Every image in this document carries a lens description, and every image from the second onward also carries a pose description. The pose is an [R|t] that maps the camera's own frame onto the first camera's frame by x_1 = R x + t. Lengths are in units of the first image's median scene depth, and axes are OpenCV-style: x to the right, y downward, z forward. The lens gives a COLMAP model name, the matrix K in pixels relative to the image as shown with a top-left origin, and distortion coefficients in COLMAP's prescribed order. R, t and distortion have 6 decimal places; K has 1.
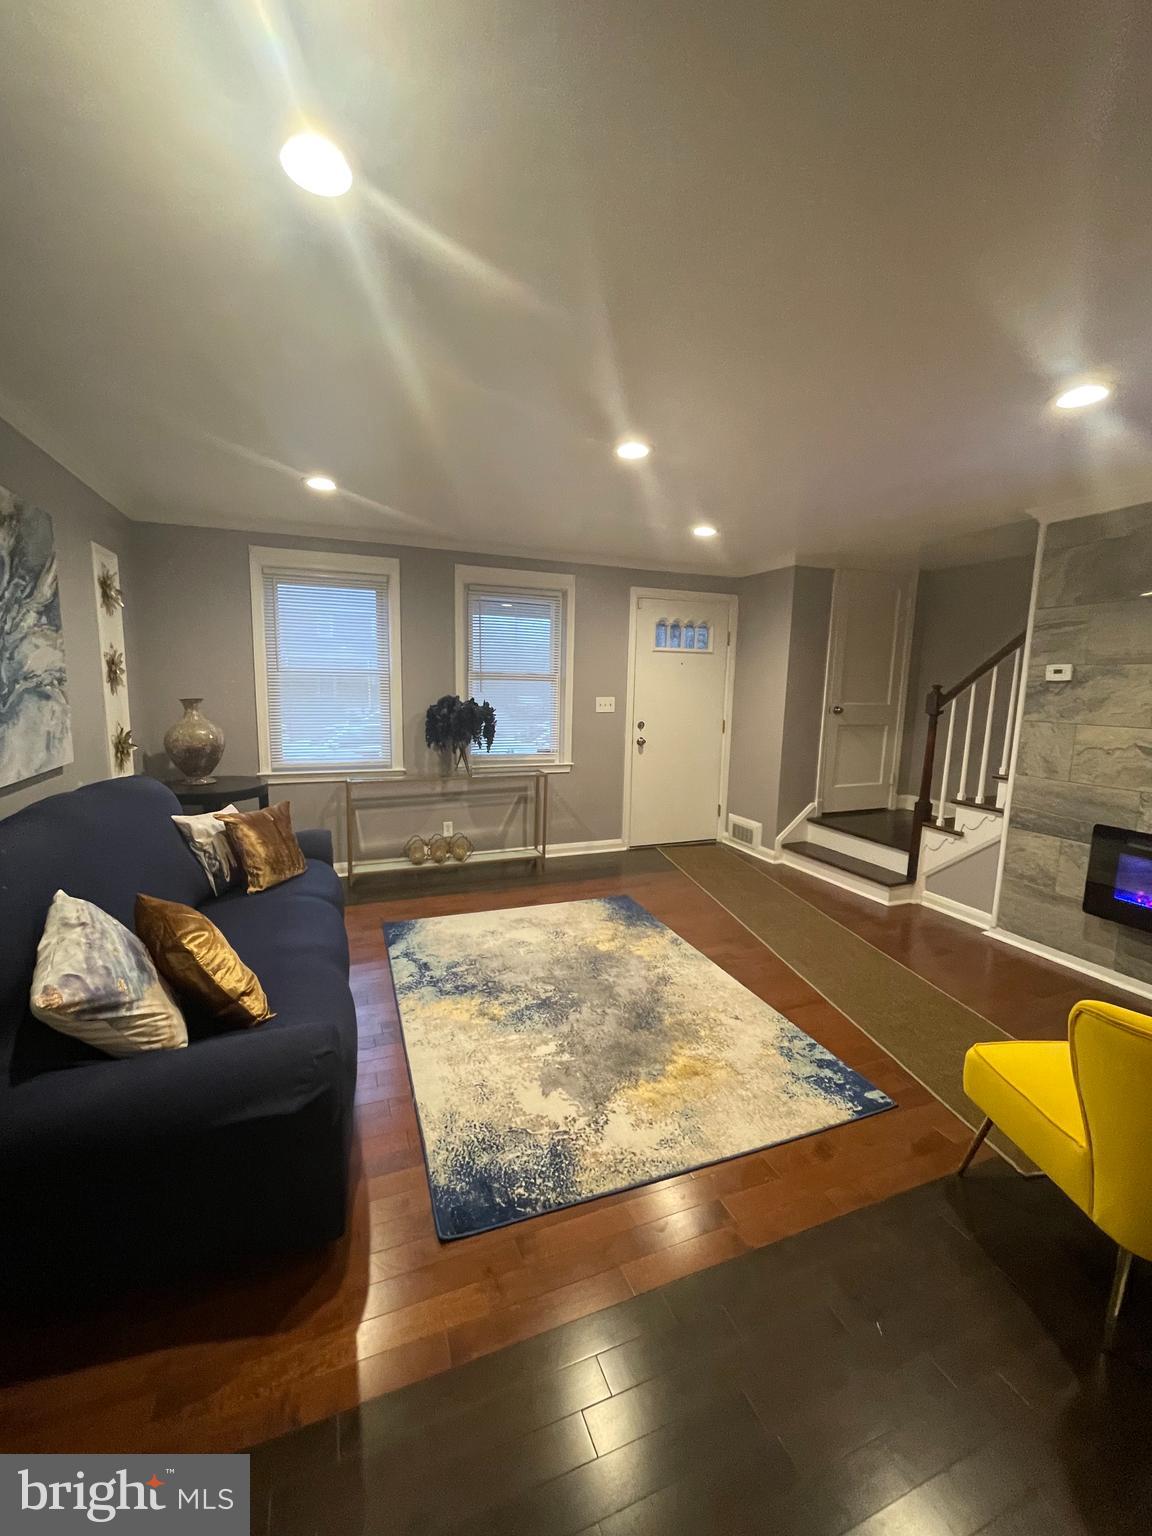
lens RADIAL K [[619.0, 0, 572.6], [0, 619.0, 762.6], [0, 0, 1]] dist [-0.000083, 0.000100]
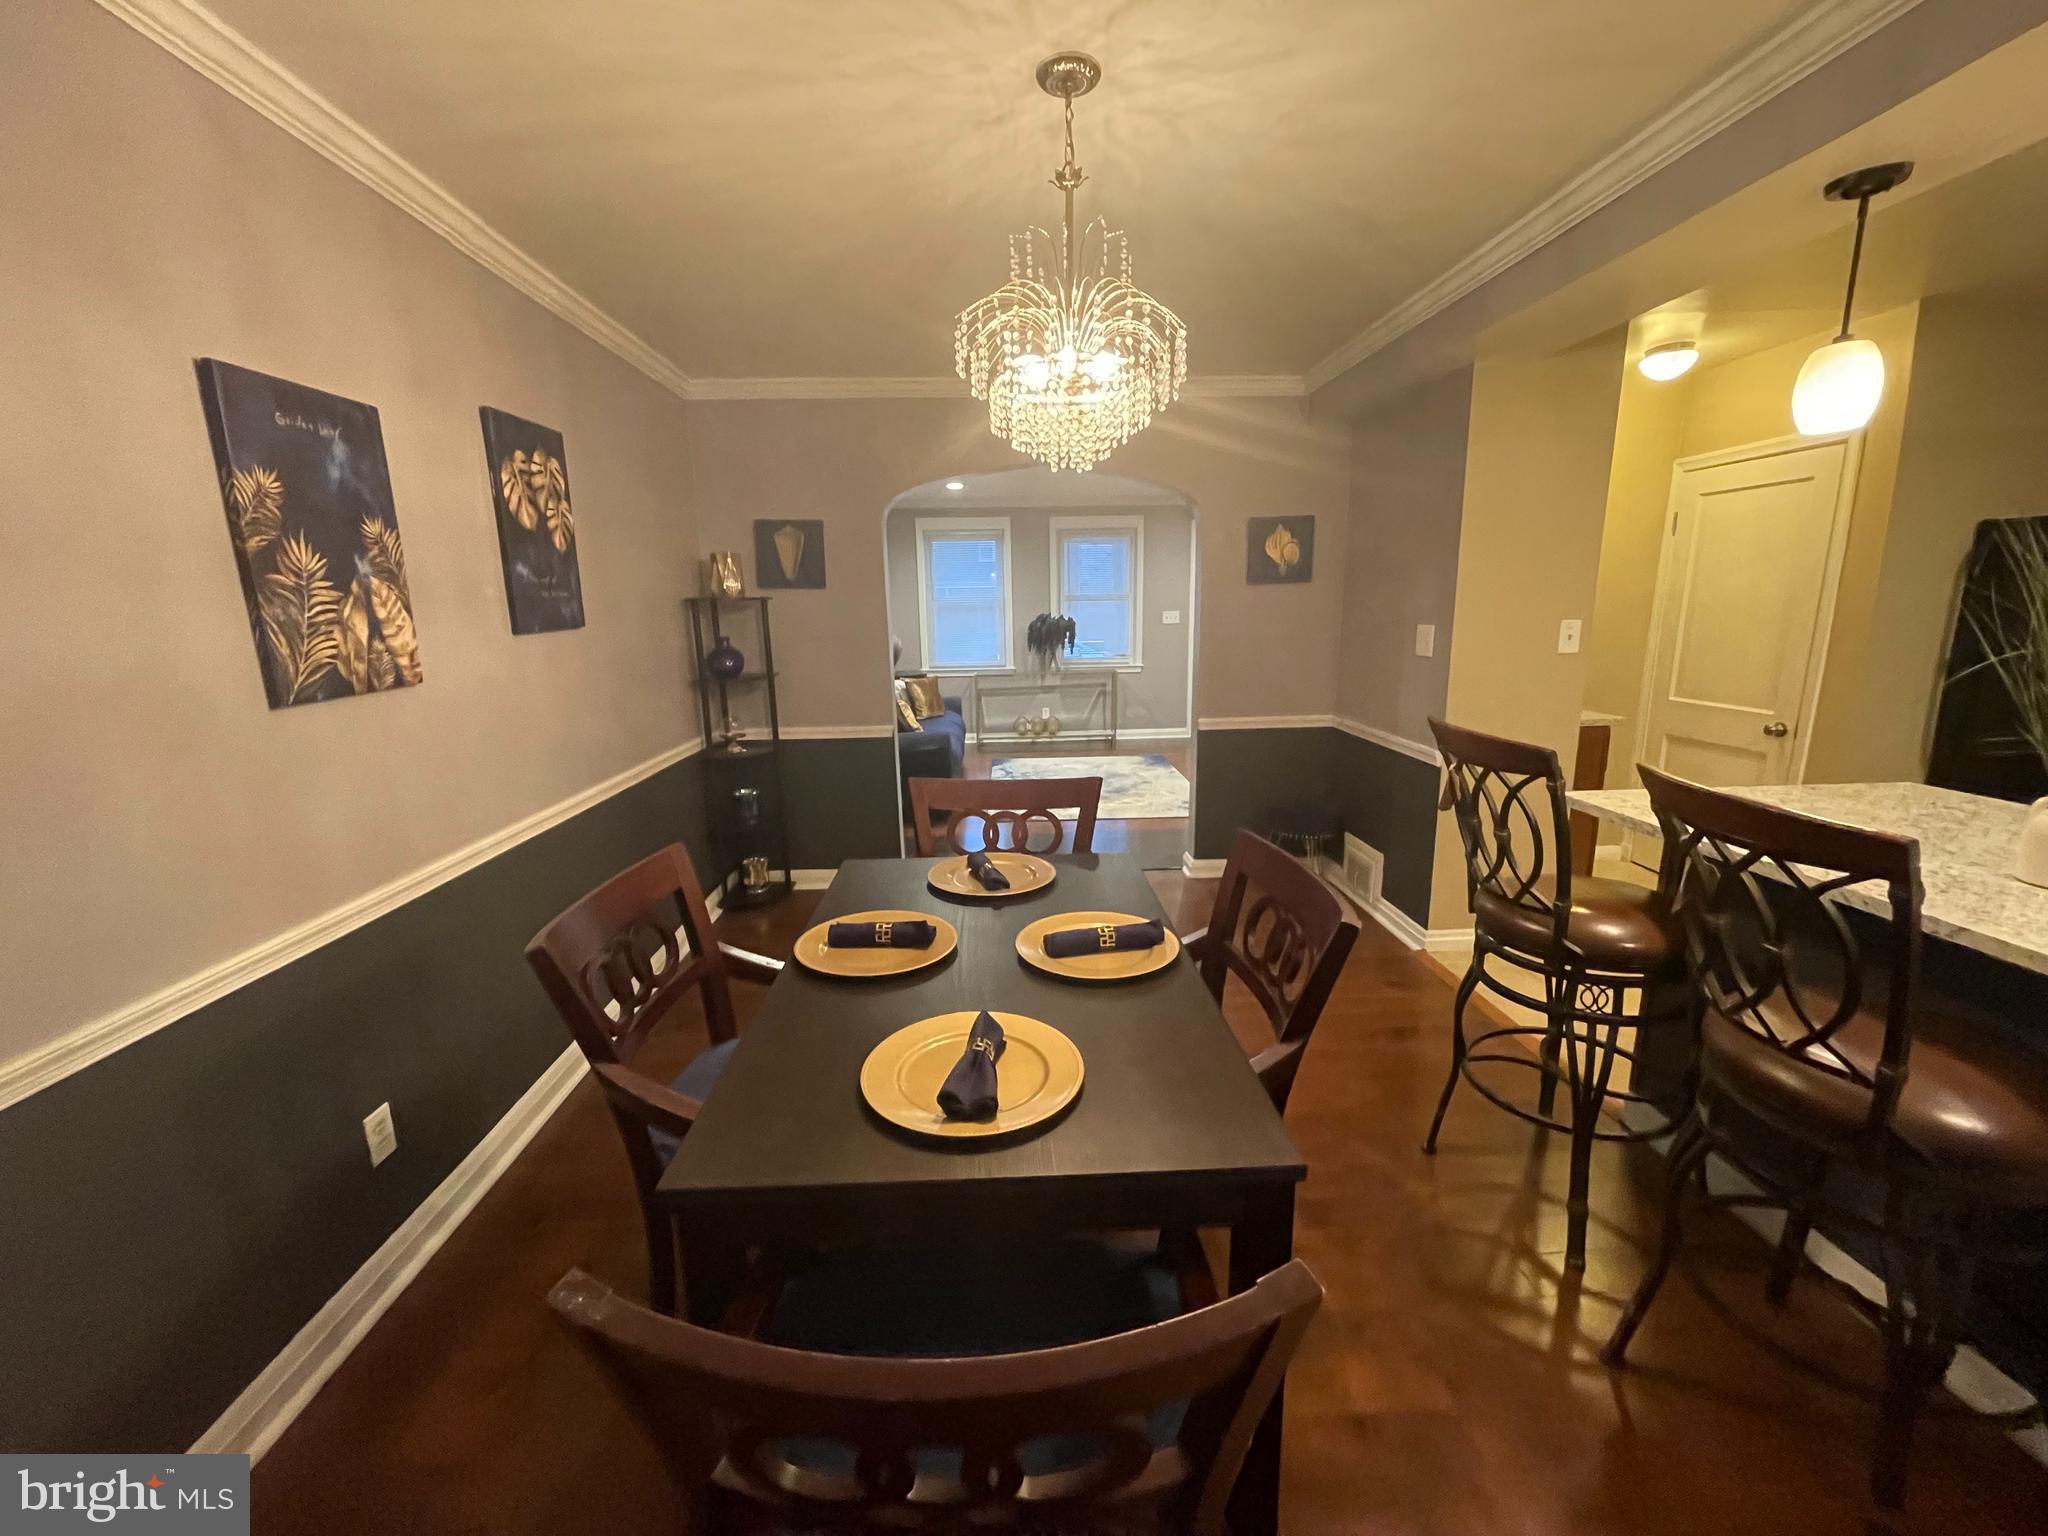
lens RADIAL K [[821.8, 0, 1020.8], [0, 821.8, 776.4], [0, 0, 1]] dist [-0.004726, 0.001001]
pose [[0.940495, 0.031416, -0.338352, 0.541156], [-0.007204, 0.997337, 0.072578, 0.172076], [0.339731, -0.065822, 0.938217, -1.079918]]
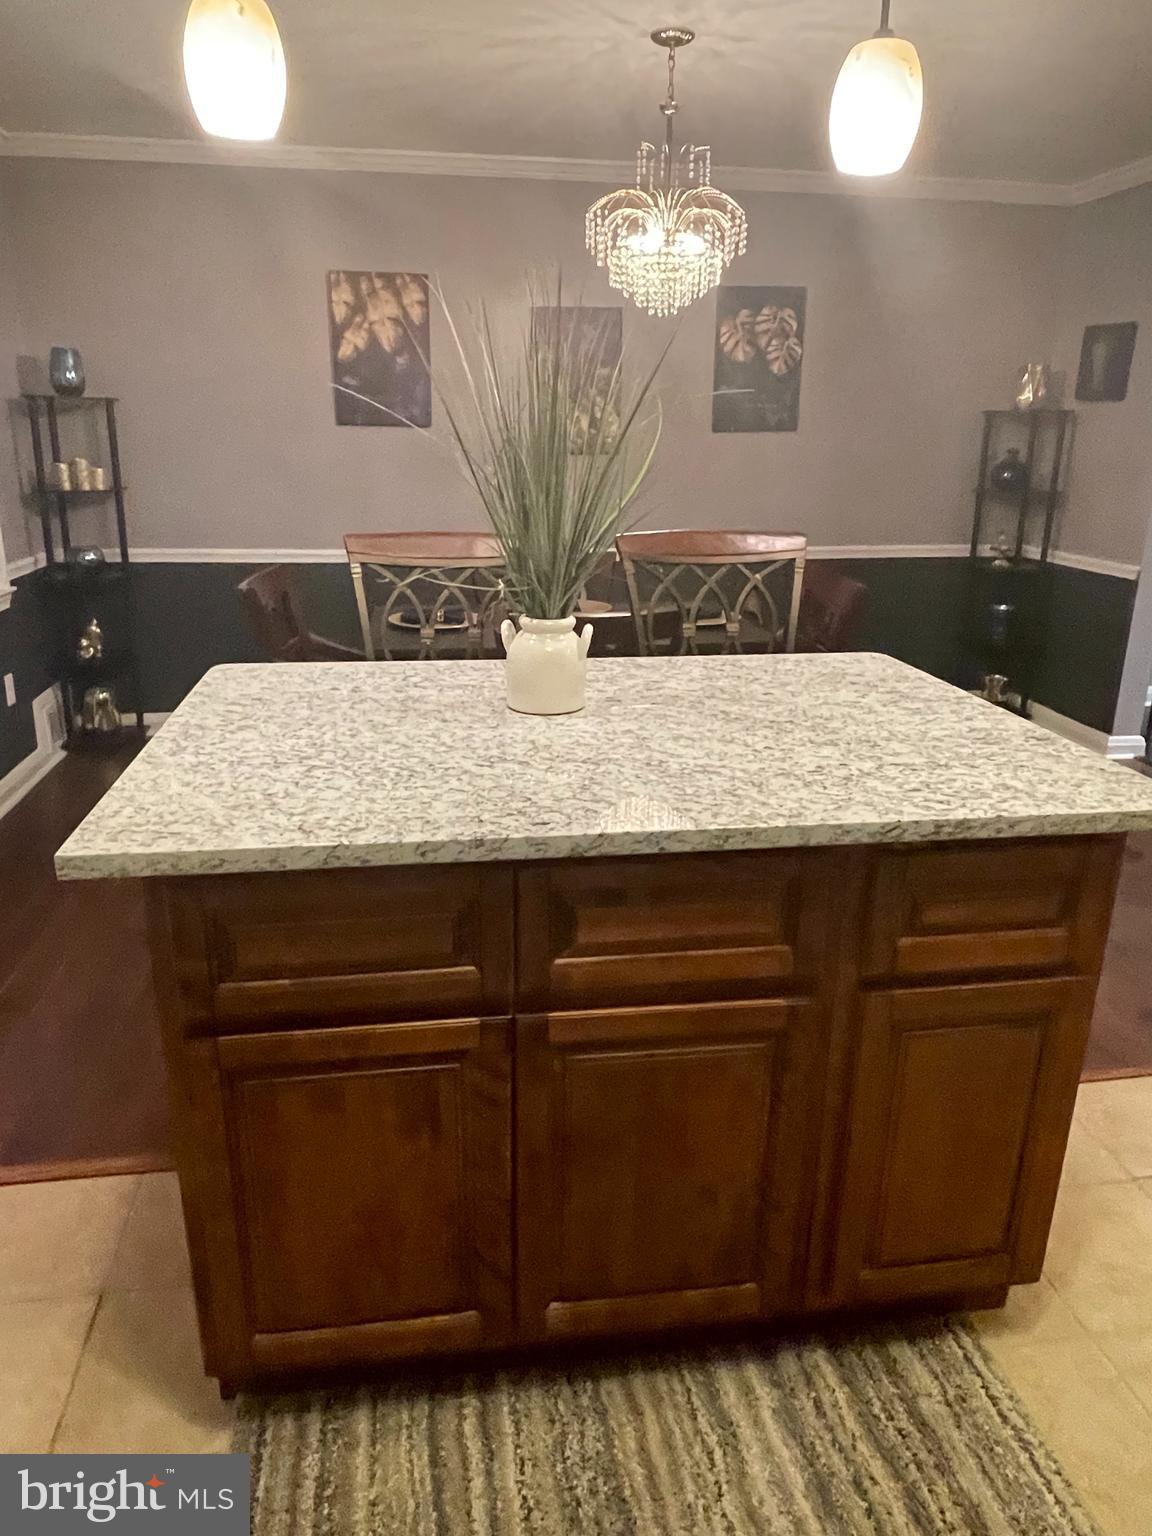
lens RADIAL K [[1025.5, 0, 568.2], [0, 1025.5, 765.7], [0, 0, 1]] dist [0.010628, -0.015636]
pose [[-0.228980, 0.279346, -0.932488, 1.431785], [-0.147326, 0.936959, 0.316863, 0.114651], [0.962218, 0.209935, -0.173390, -0.373650]]
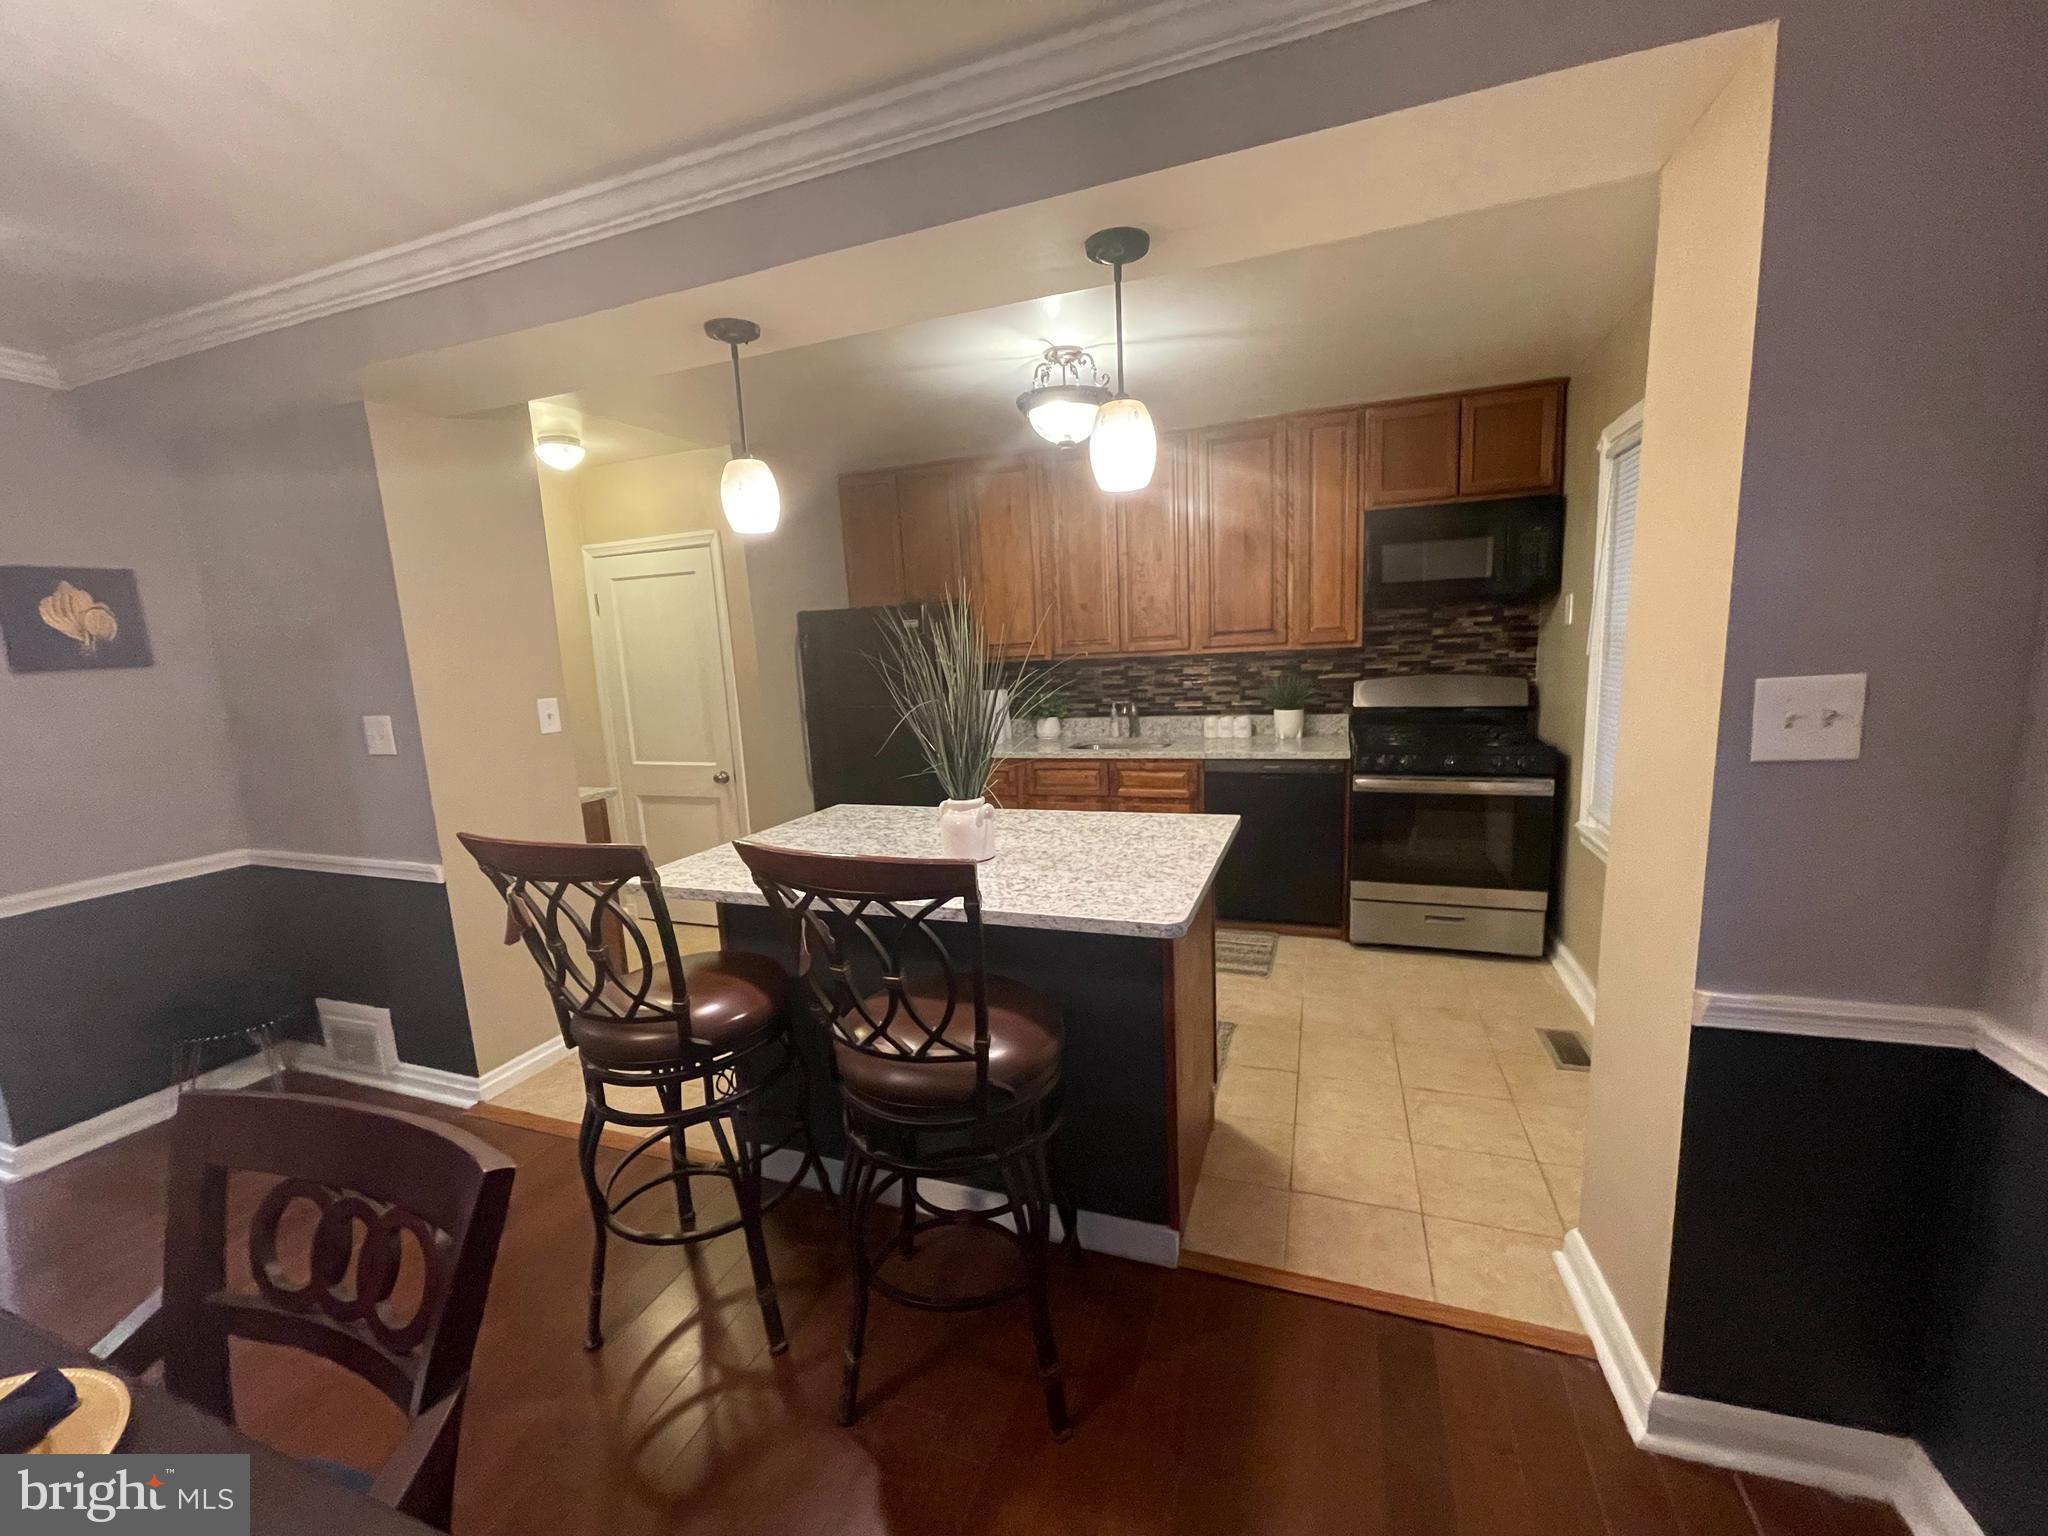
lens RADIAL K [[821.4, 0, 1025.4], [0, 821.4, 775.7], [0, 0, 1]] dist [-0.001600, -0.000523]
pose [[0.673265, -0.167545, 0.720168, 0.501355], [0.158369, 0.984061, 0.080885, 0.149945], [-0.722242, 0.059596, 0.689069, -0.962817]]
